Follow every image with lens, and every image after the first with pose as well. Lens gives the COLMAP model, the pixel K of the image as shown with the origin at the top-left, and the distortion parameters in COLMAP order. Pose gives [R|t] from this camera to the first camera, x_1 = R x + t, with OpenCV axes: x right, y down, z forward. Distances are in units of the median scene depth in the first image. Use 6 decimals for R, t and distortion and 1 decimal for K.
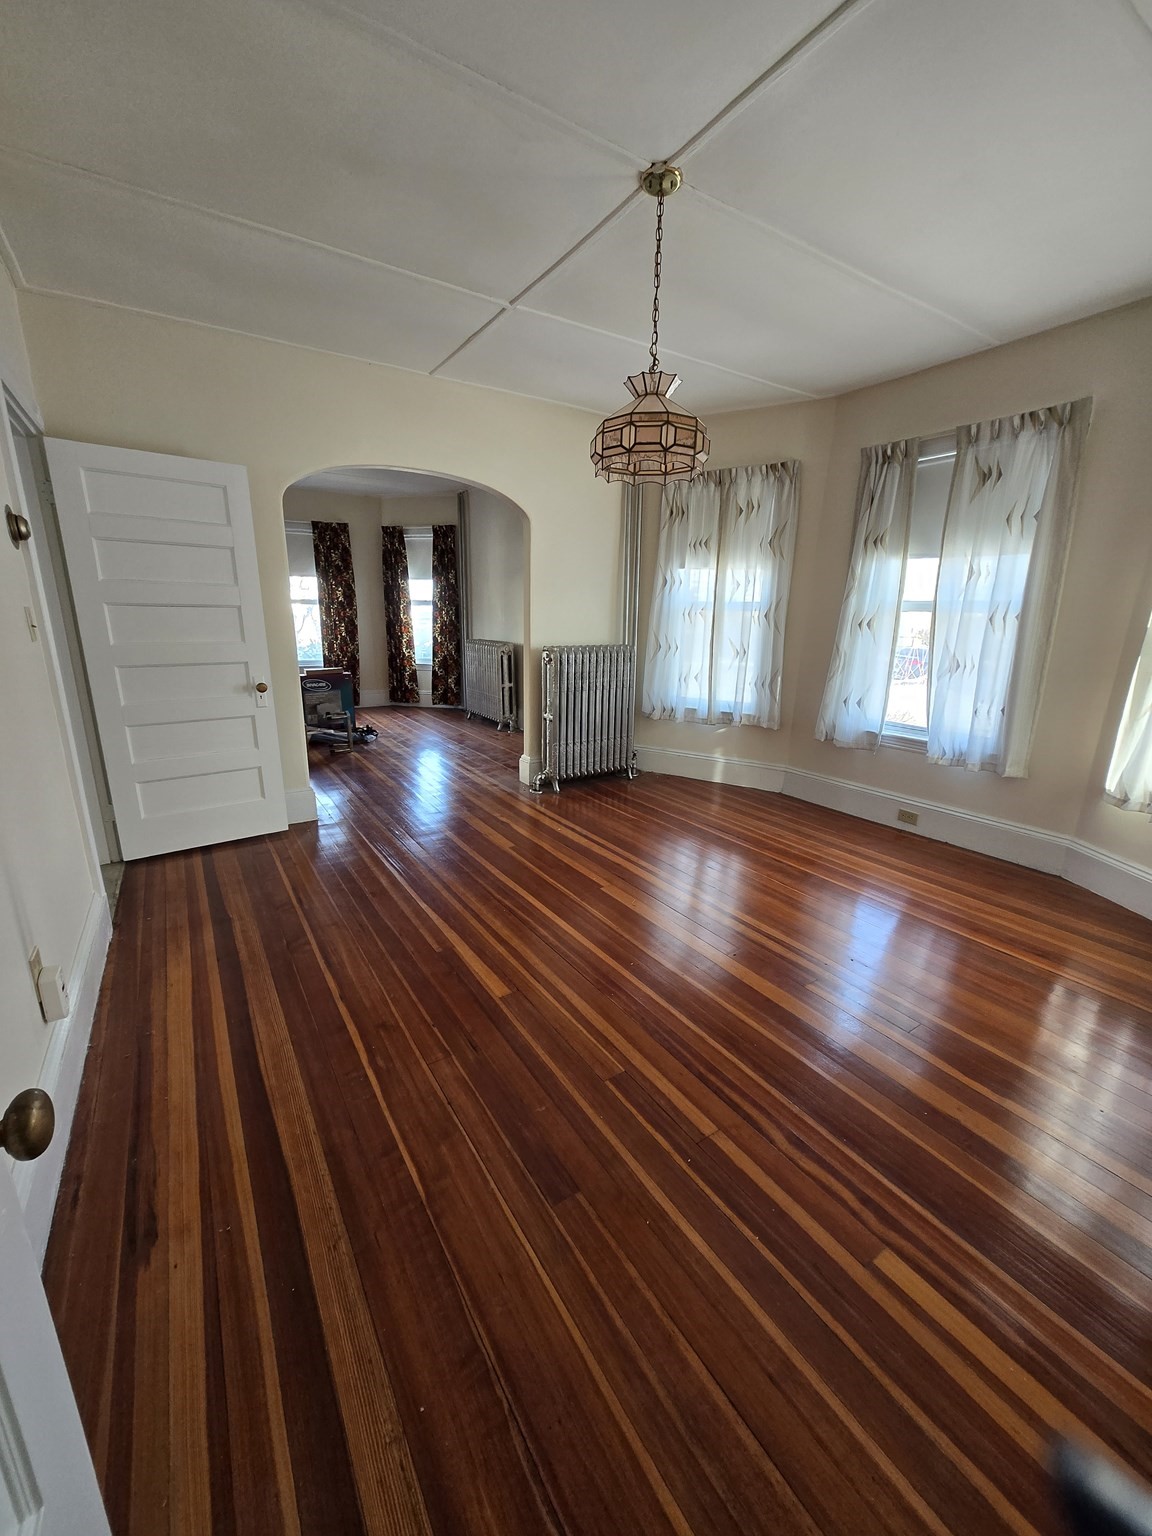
lens RADIAL K [[601.9, 0, 571.4], [0, 601.9, 773.9], [0, 0, 1]] dist [0.002704, 0.000240]
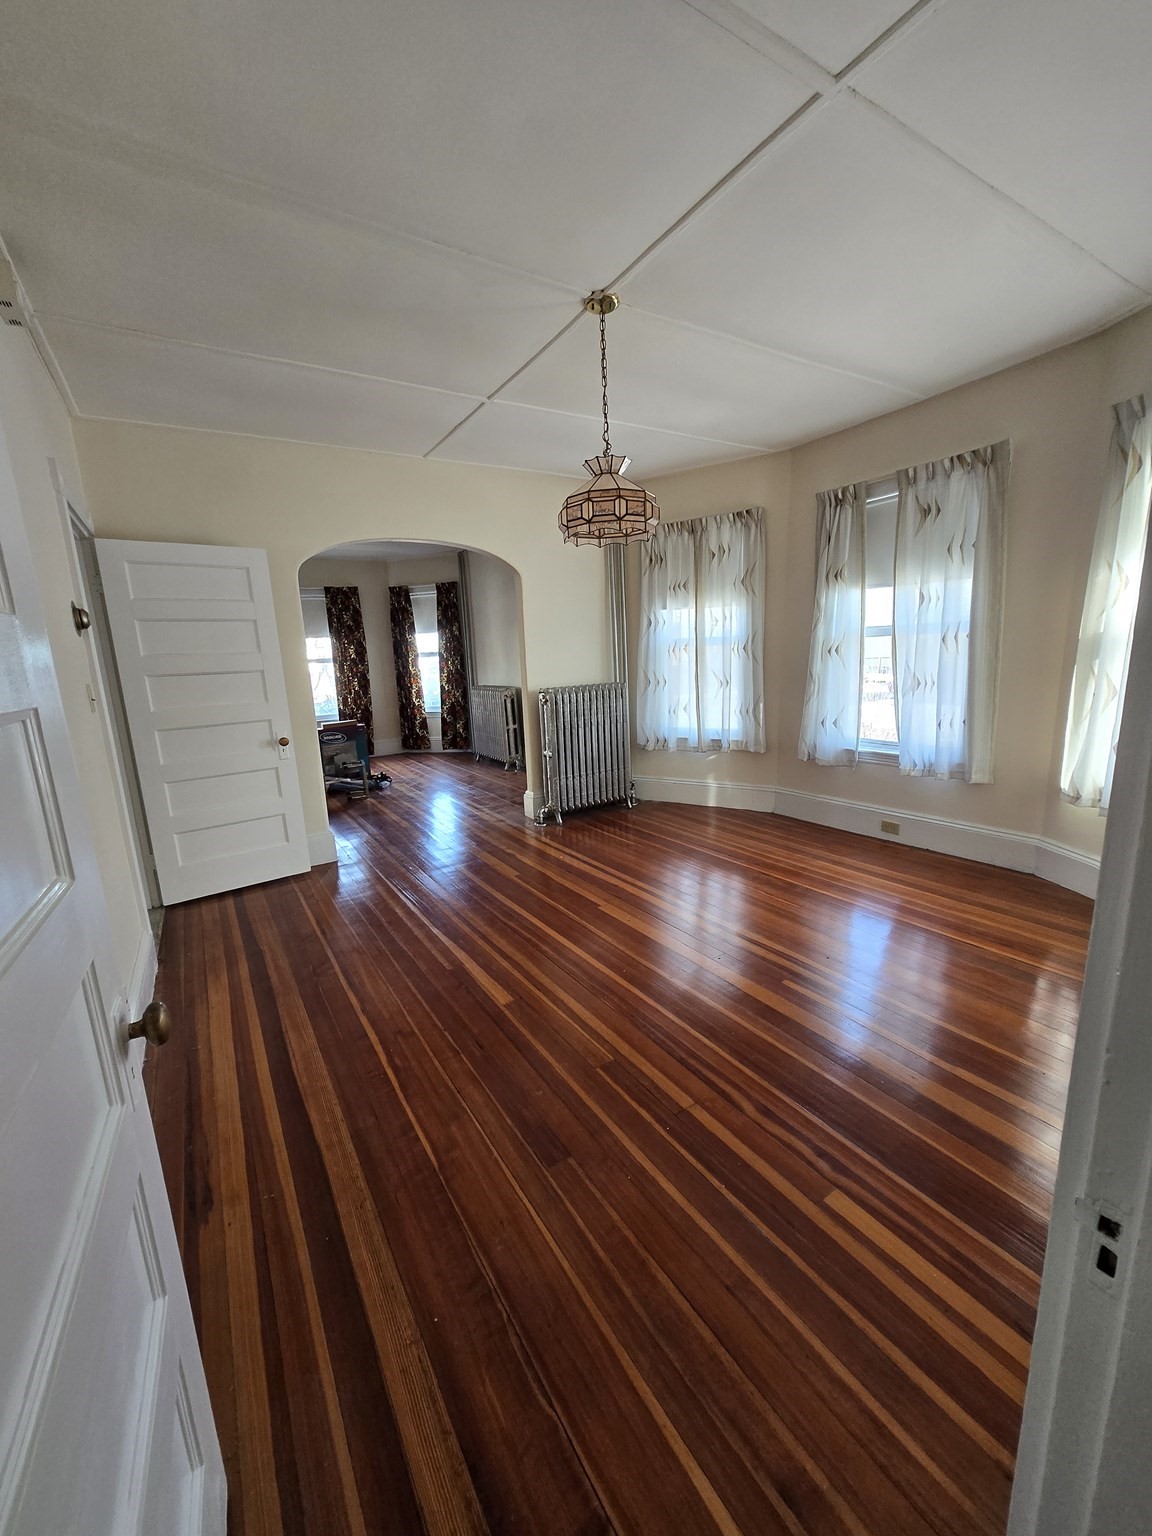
lens RADIAL K [[601.9, 0, 571.4], [0, 601.9, 773.9], [0, 0, 1]] dist [0.002704, 0.000240]
pose [[0.998007, -0.058048, -0.024753, 0.045136], [0.056340, 0.996303, -0.064858, 0.020957], [0.028426, 0.063334, 0.997587, -0.102965]]
